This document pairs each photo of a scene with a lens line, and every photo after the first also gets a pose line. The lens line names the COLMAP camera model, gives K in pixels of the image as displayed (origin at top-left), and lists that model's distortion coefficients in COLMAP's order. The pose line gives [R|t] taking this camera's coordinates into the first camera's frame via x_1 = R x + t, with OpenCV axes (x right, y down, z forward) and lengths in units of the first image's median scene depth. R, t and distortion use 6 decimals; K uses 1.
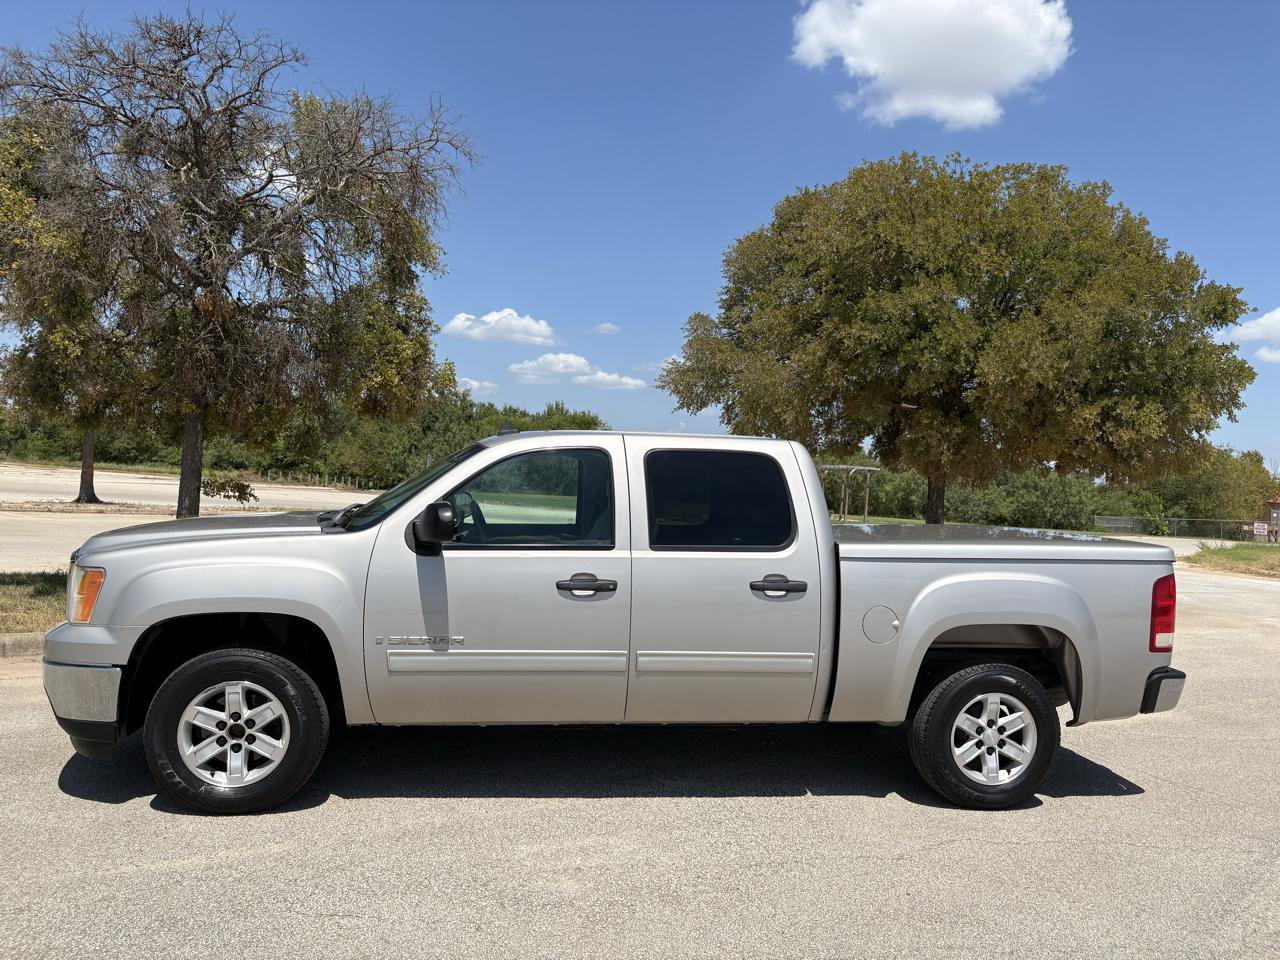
lens RADIAL K [[980.3, 0, 637.3], [0, 980.3, 482.0], [0, 0, 1]] dist [0.034683, -0.036624]
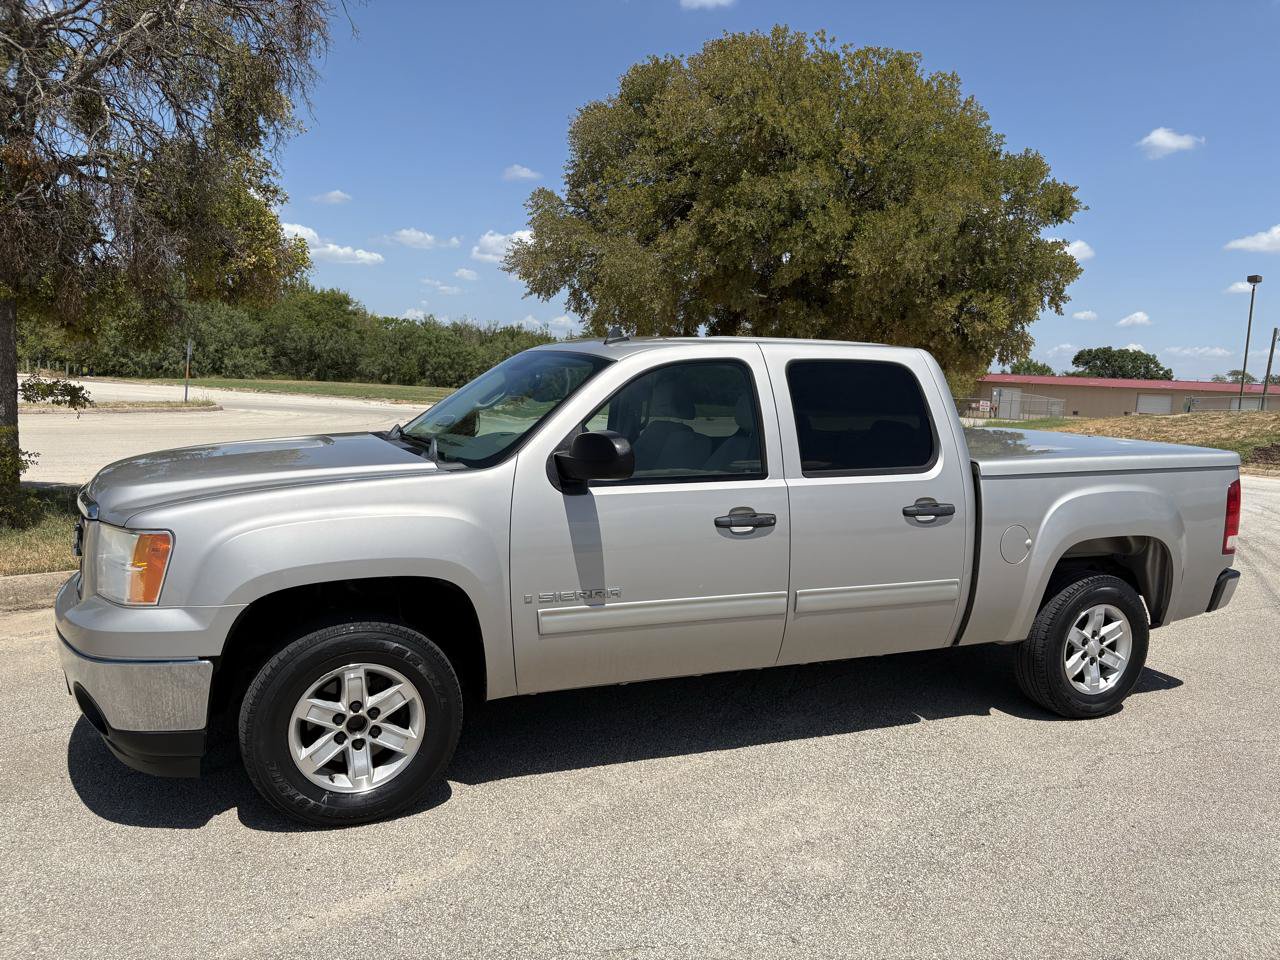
lens RADIAL K [[986.1, 0, 643.5], [0, 986.1, 484.7], [0, 0, 1]] dist [0.009146, 0.007245]
pose [[0.965773, -0.036629, 0.256791, -0.334337], [0.005048, 0.992446, 0.122578, -0.031068], [-0.259341, -0.117087, 0.958662, 0.173831]]
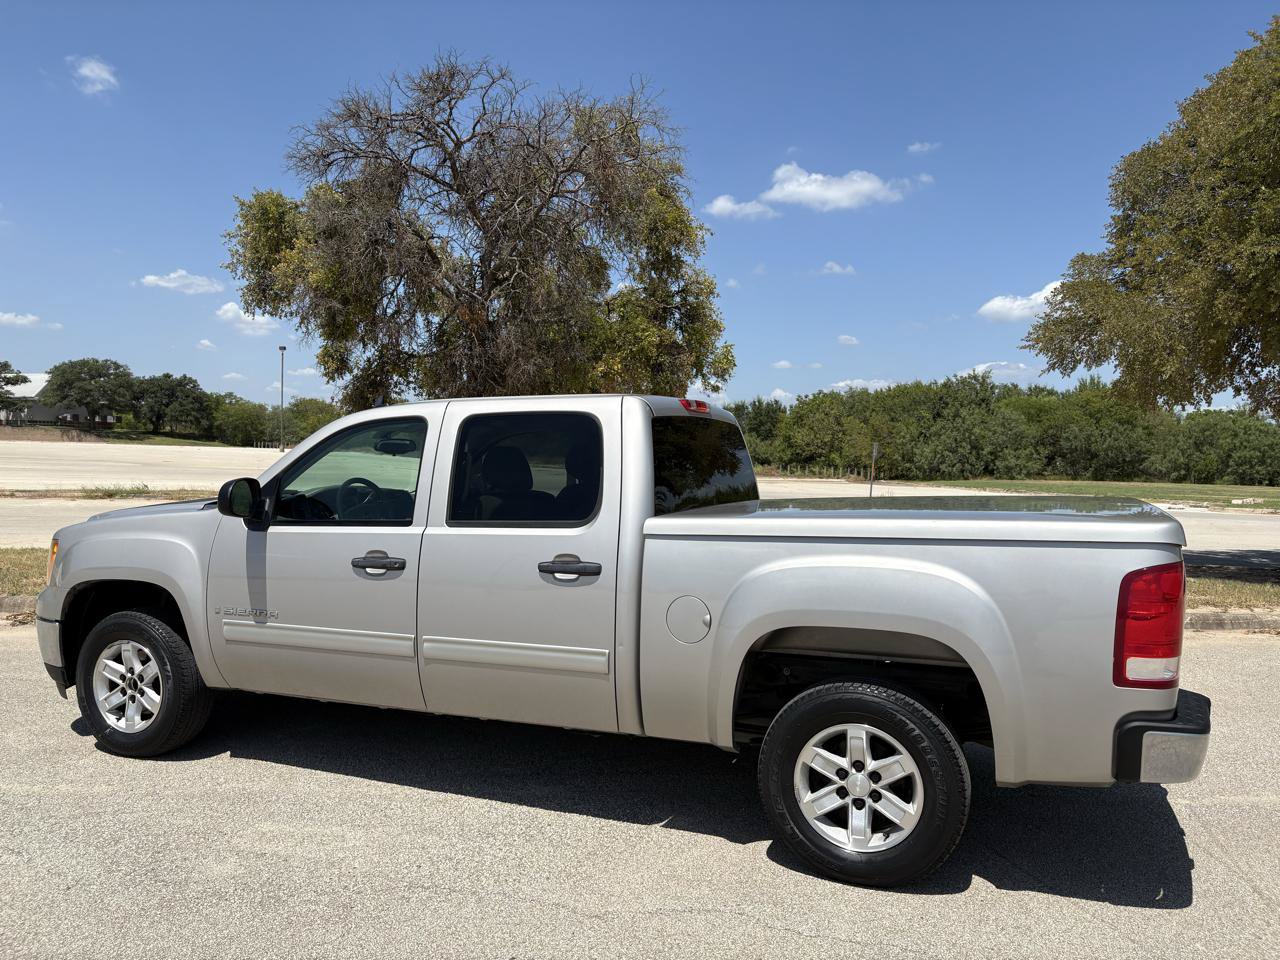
lens RADIAL K [[976.1, 0, 617.5], [0, 976.1, 482.8], [0, 0, 1]] dist [0.028152, -0.038783]
pose [[0.843254, -0.026450, -0.536865, 0.598593], [0.031361, 0.999508, 0.000016, 0.032700], [0.536600, -0.016850, 0.843668, 0.304213]]
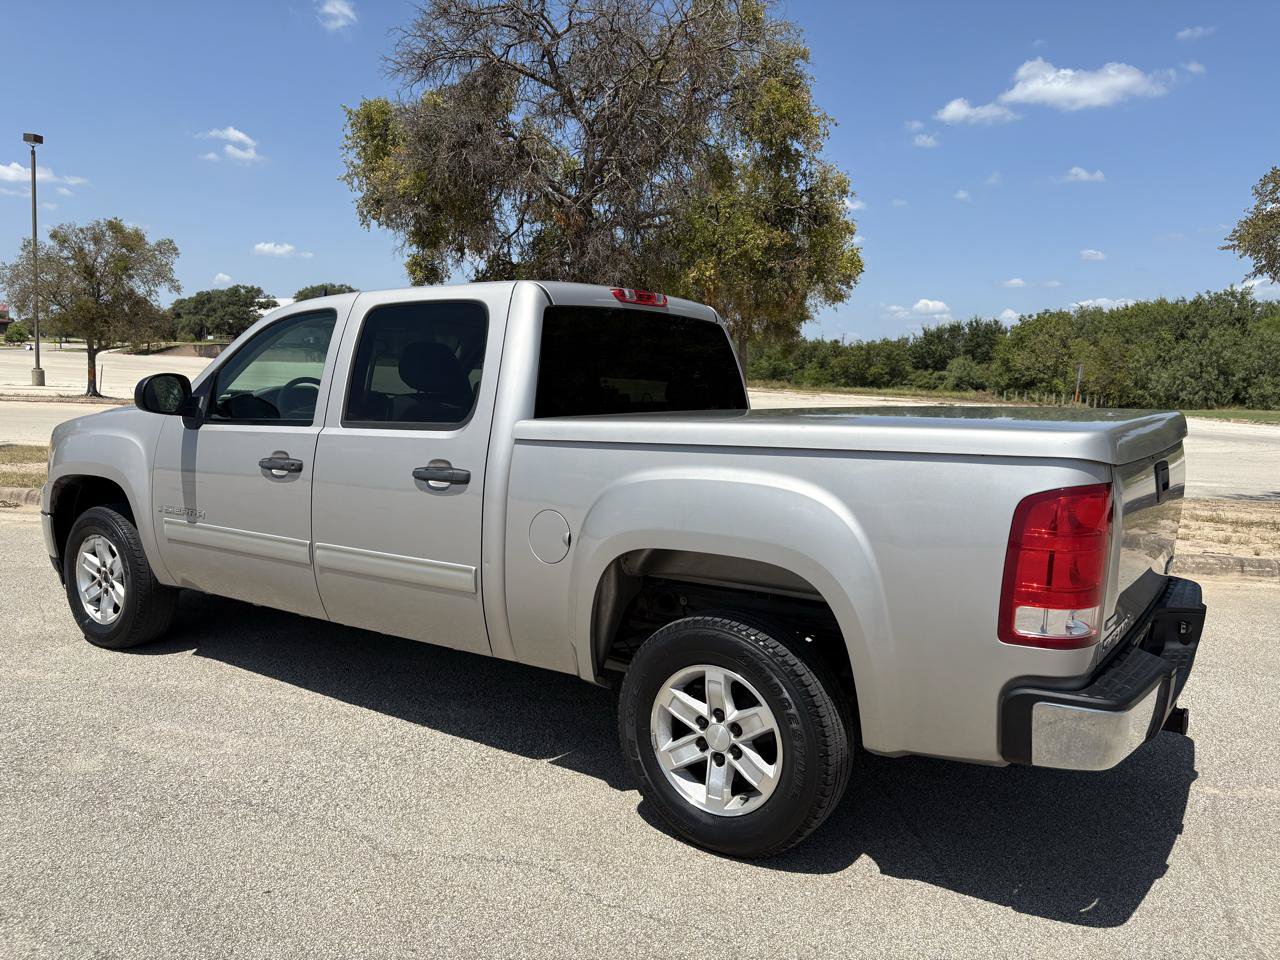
lens RADIAL K [[976.1, 0, 617.5], [0, 976.1, 482.8], [0, 0, 1]] dist [0.028152, -0.038783]
pose [[0.711681, 0.041109, -0.701299, 0.730679], [0.014547, 0.997210, 0.073217, 0.056422], [0.702352, -0.062309, 0.709098, 0.534238]]
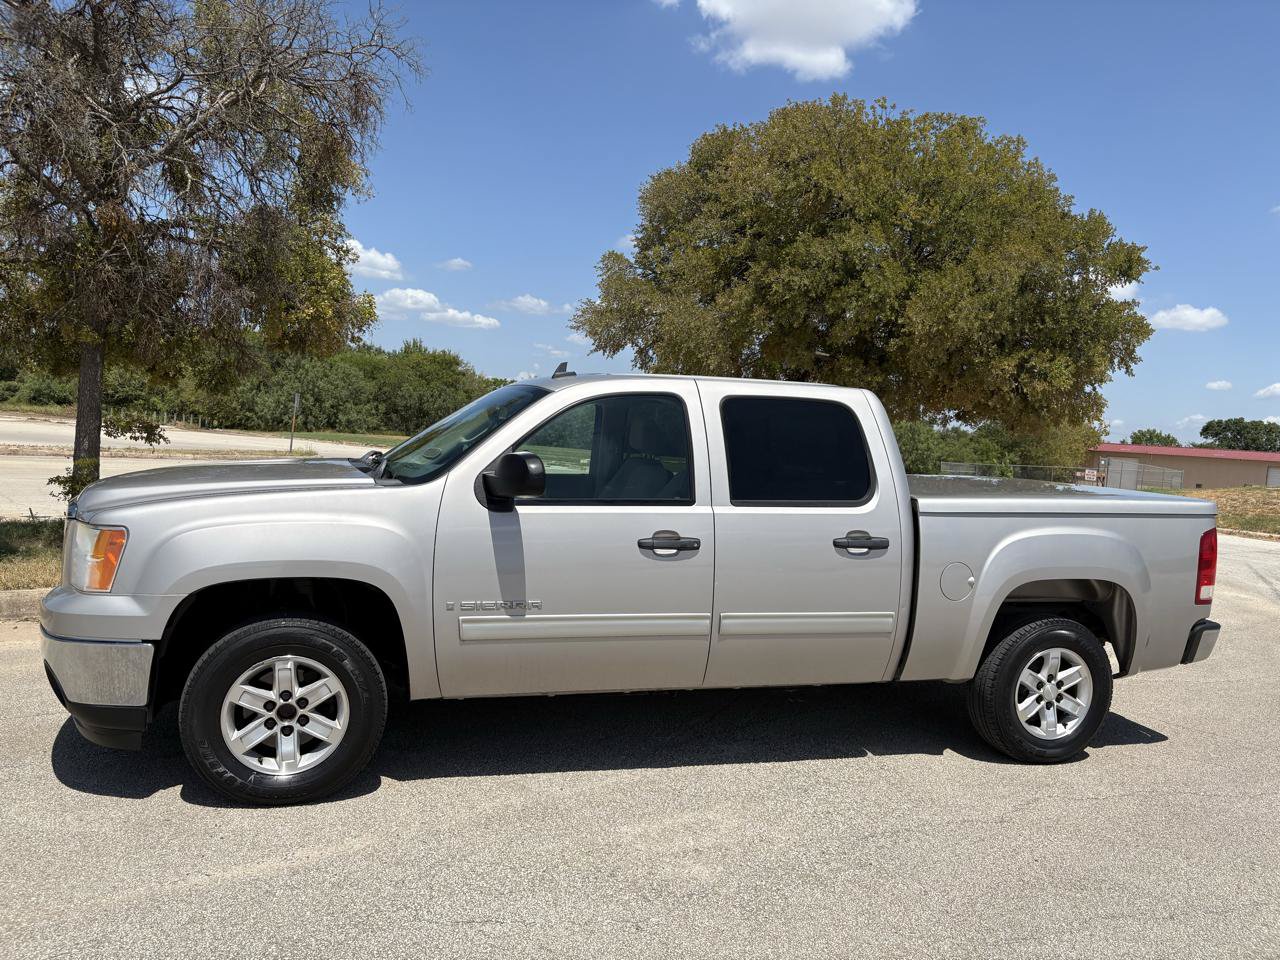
lens RADIAL K [[984.4, 0, 634.6], [0, 984.4, 482.4], [0, 0, 1]] dist [0.017688, -0.004784]
pose [[0.989168, 0.003876, 0.146740, -0.202306], [-0.012441, 0.998268, 0.057502, -0.004254], [-0.146263, -0.058704, 0.987502, 0.089056]]
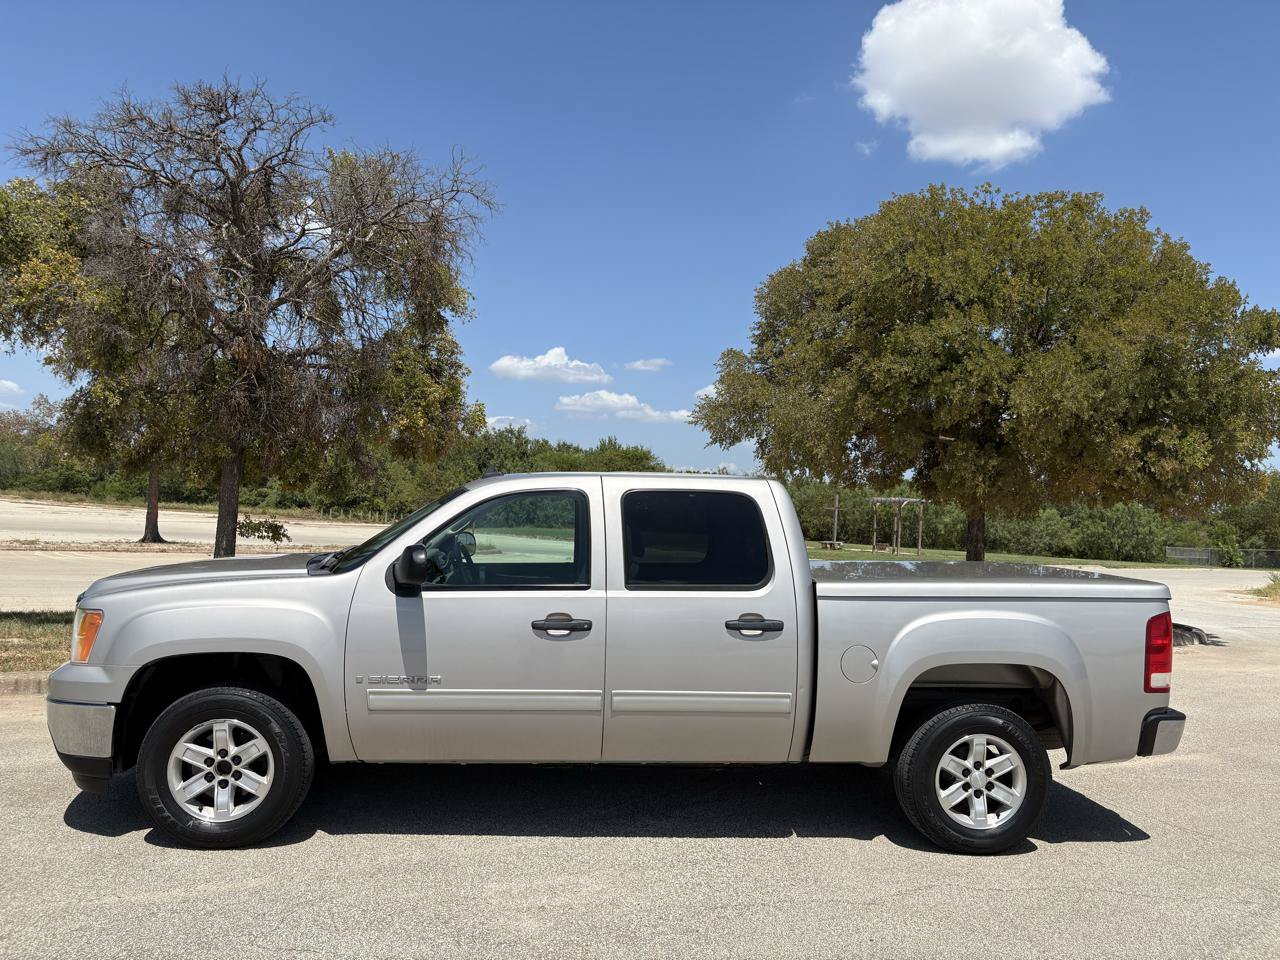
lens RADIAL K [[979.0, 0, 625.7], [0, 979.0, 479.7], [0, 0, 1]] dist [0.042271, -0.049316]
pose [[0.997468, -0.012414, -0.070022, 0.080814], [0.009813, 0.999254, -0.037365, -0.006216], [0.070434, 0.036583, 0.996845, -0.014350]]
